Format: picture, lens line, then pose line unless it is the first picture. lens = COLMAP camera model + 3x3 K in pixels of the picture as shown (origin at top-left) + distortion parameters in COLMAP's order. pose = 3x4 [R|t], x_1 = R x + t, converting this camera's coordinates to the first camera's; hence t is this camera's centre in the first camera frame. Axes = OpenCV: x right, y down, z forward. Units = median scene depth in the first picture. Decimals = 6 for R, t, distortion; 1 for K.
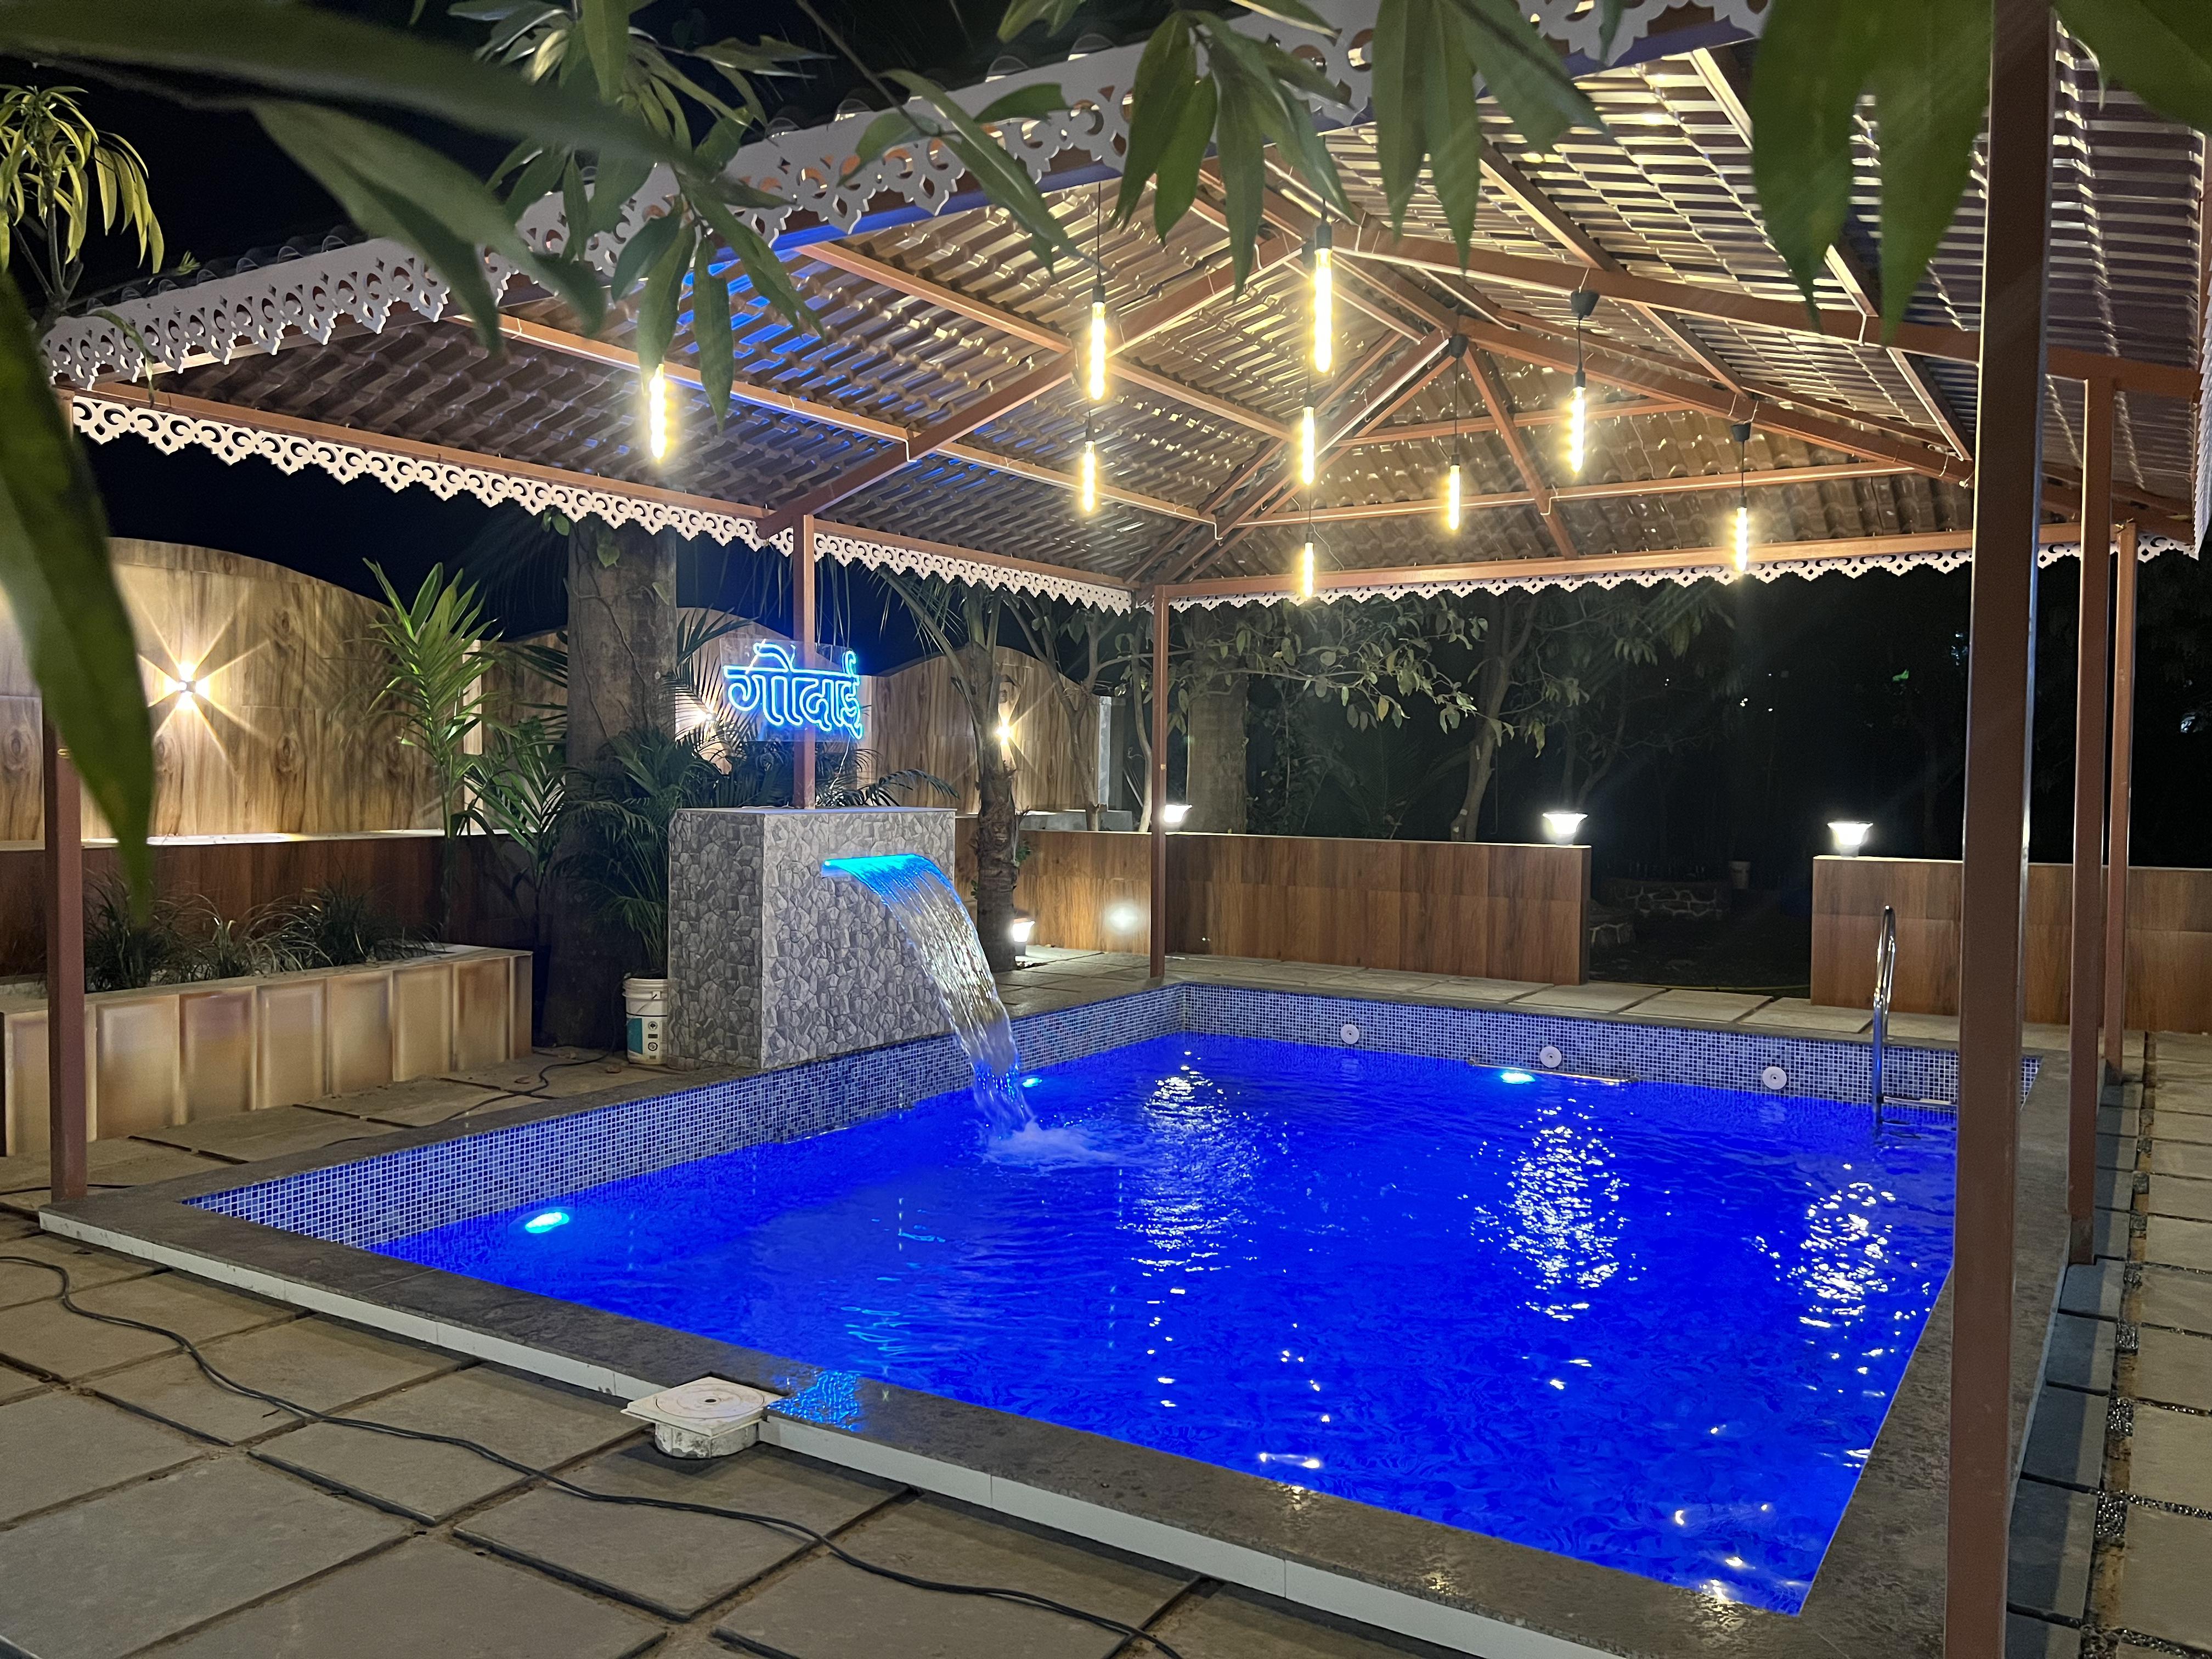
lens RADIAL K [[1702.2, 0, 1106.0], [0, 1702.2, 829.5], [0, 0, 1]] dist [0.039232, -0.001637]
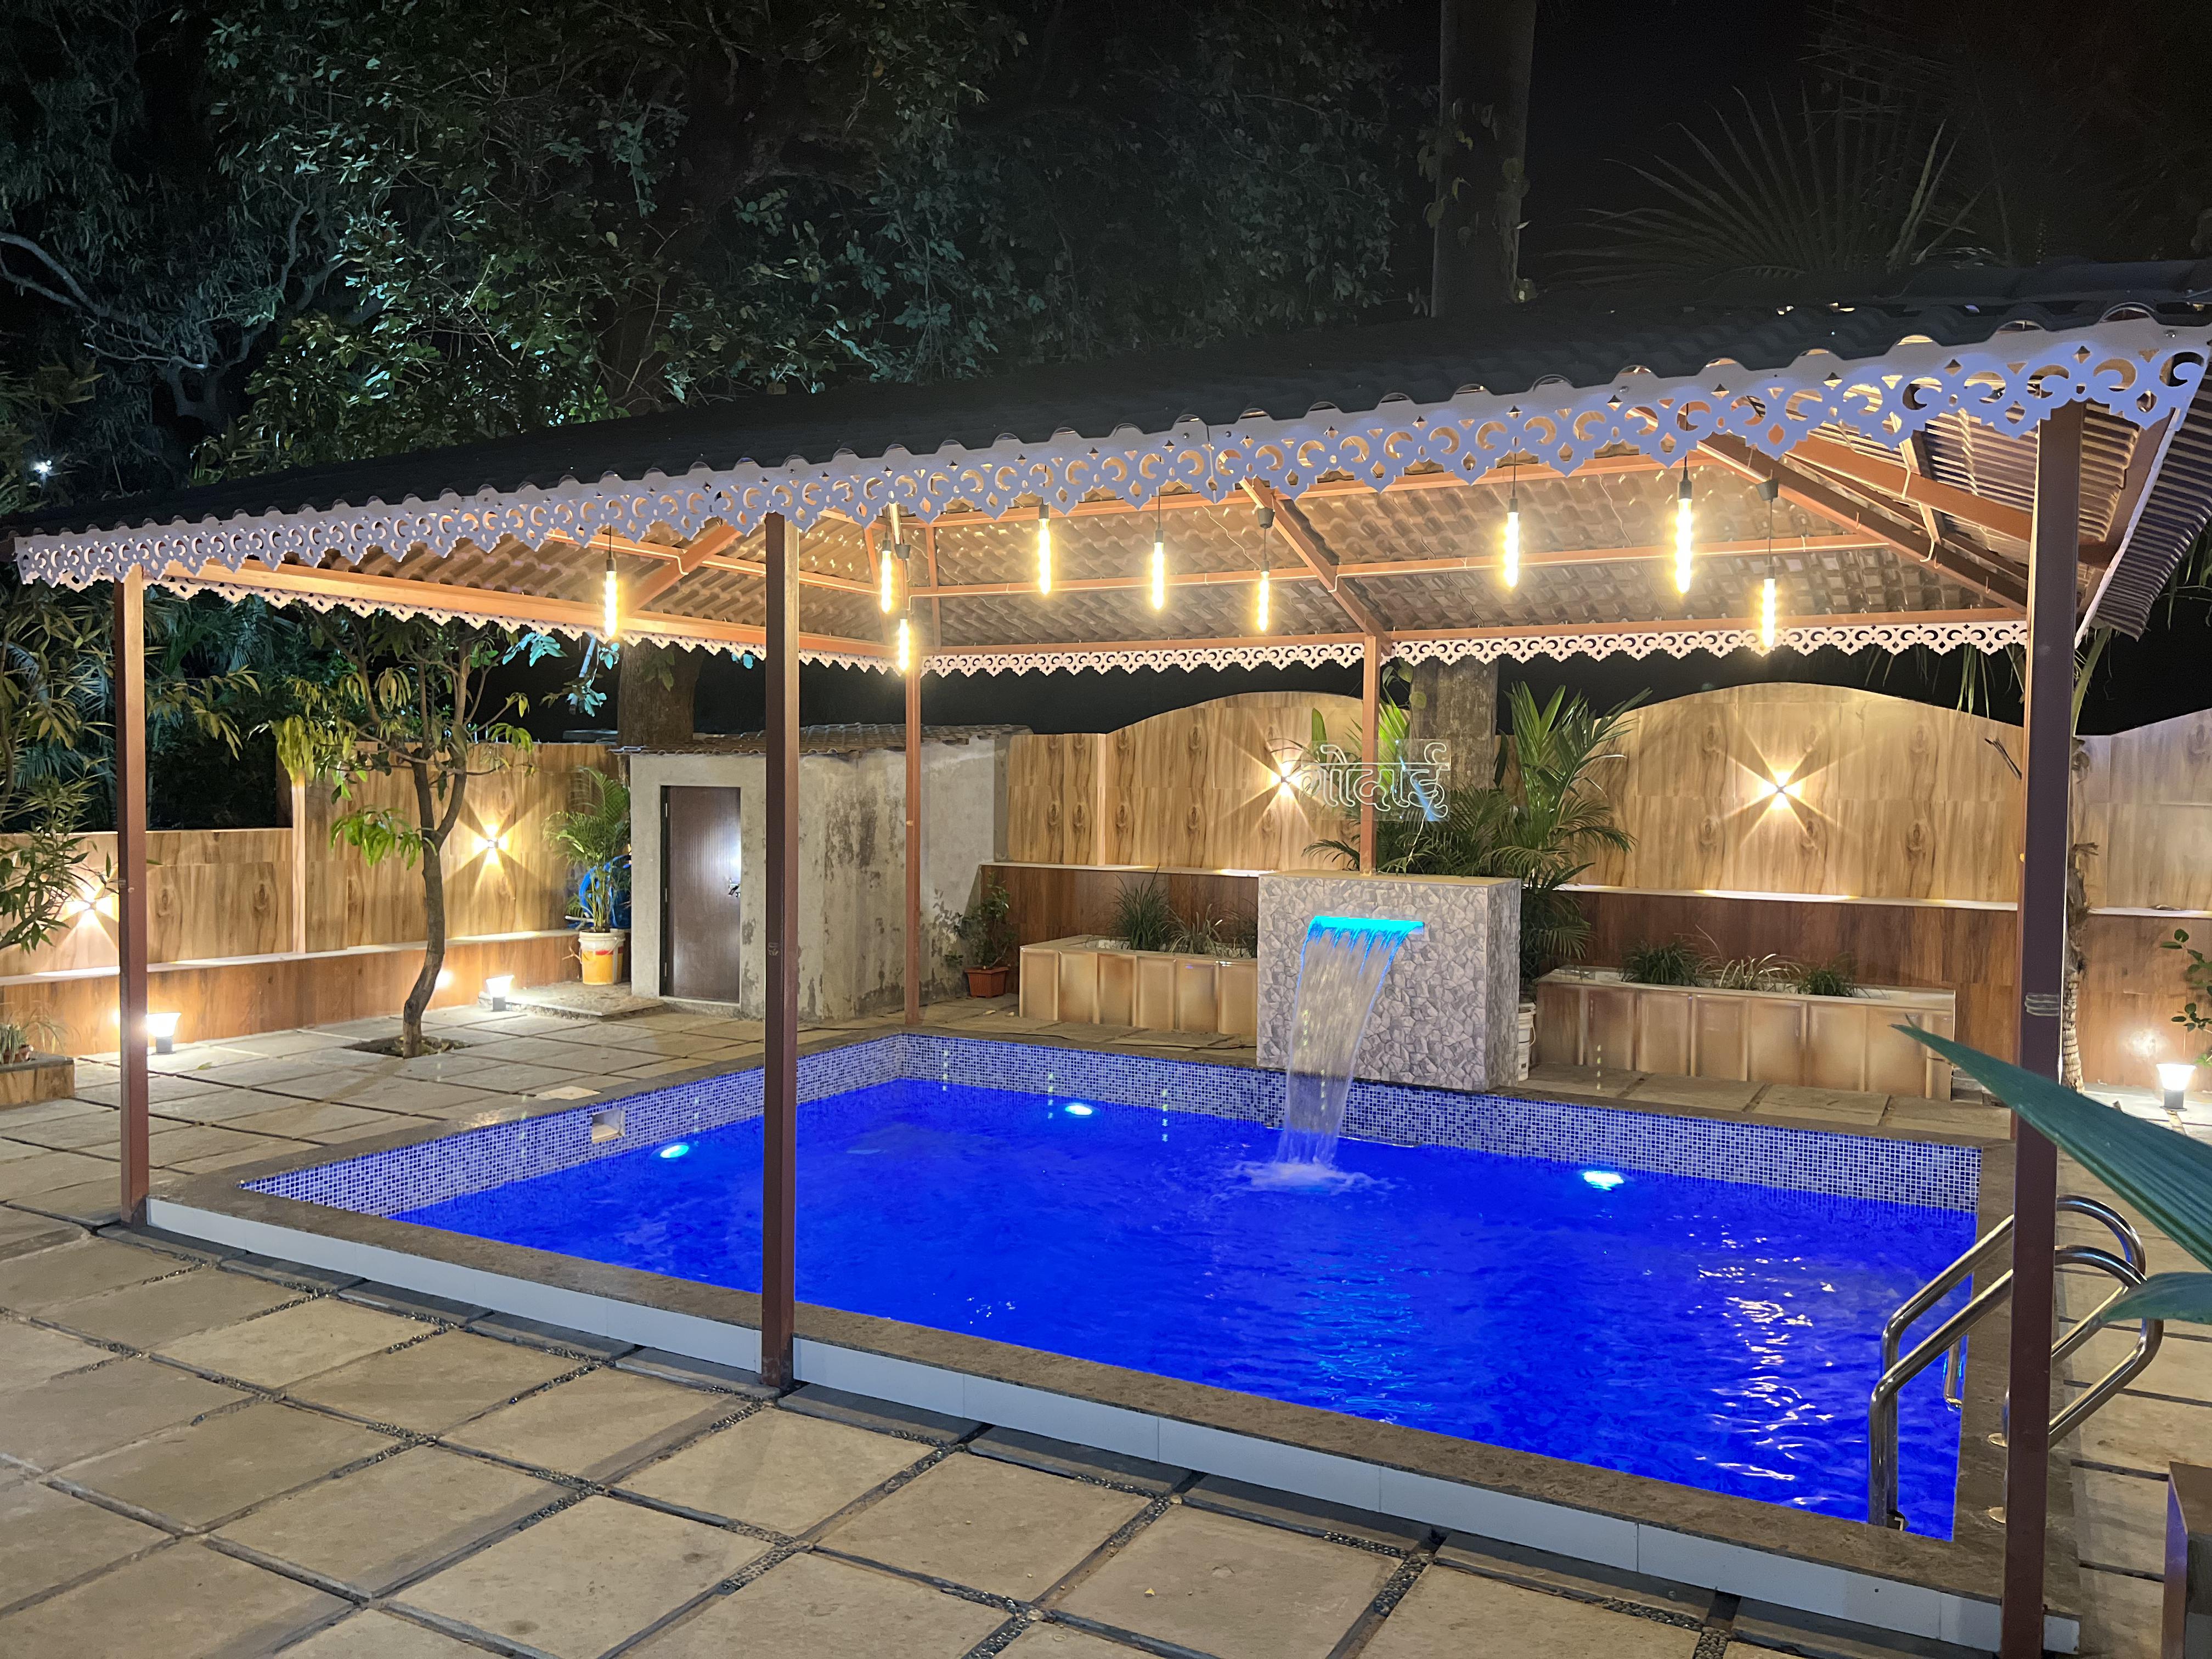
lens RADIAL K [[1642.8, 0, 1110.1], [0, 1642.8, 864.7], [0, 0, 1]] dist [-0.029297, -0.000532]
pose [[0.062683, 0.043993, -0.997063, 1.003956], [-0.062447, 0.997243, 0.040075, -0.056095], [0.996078, 0.059751, 0.065257, 0.761095]]
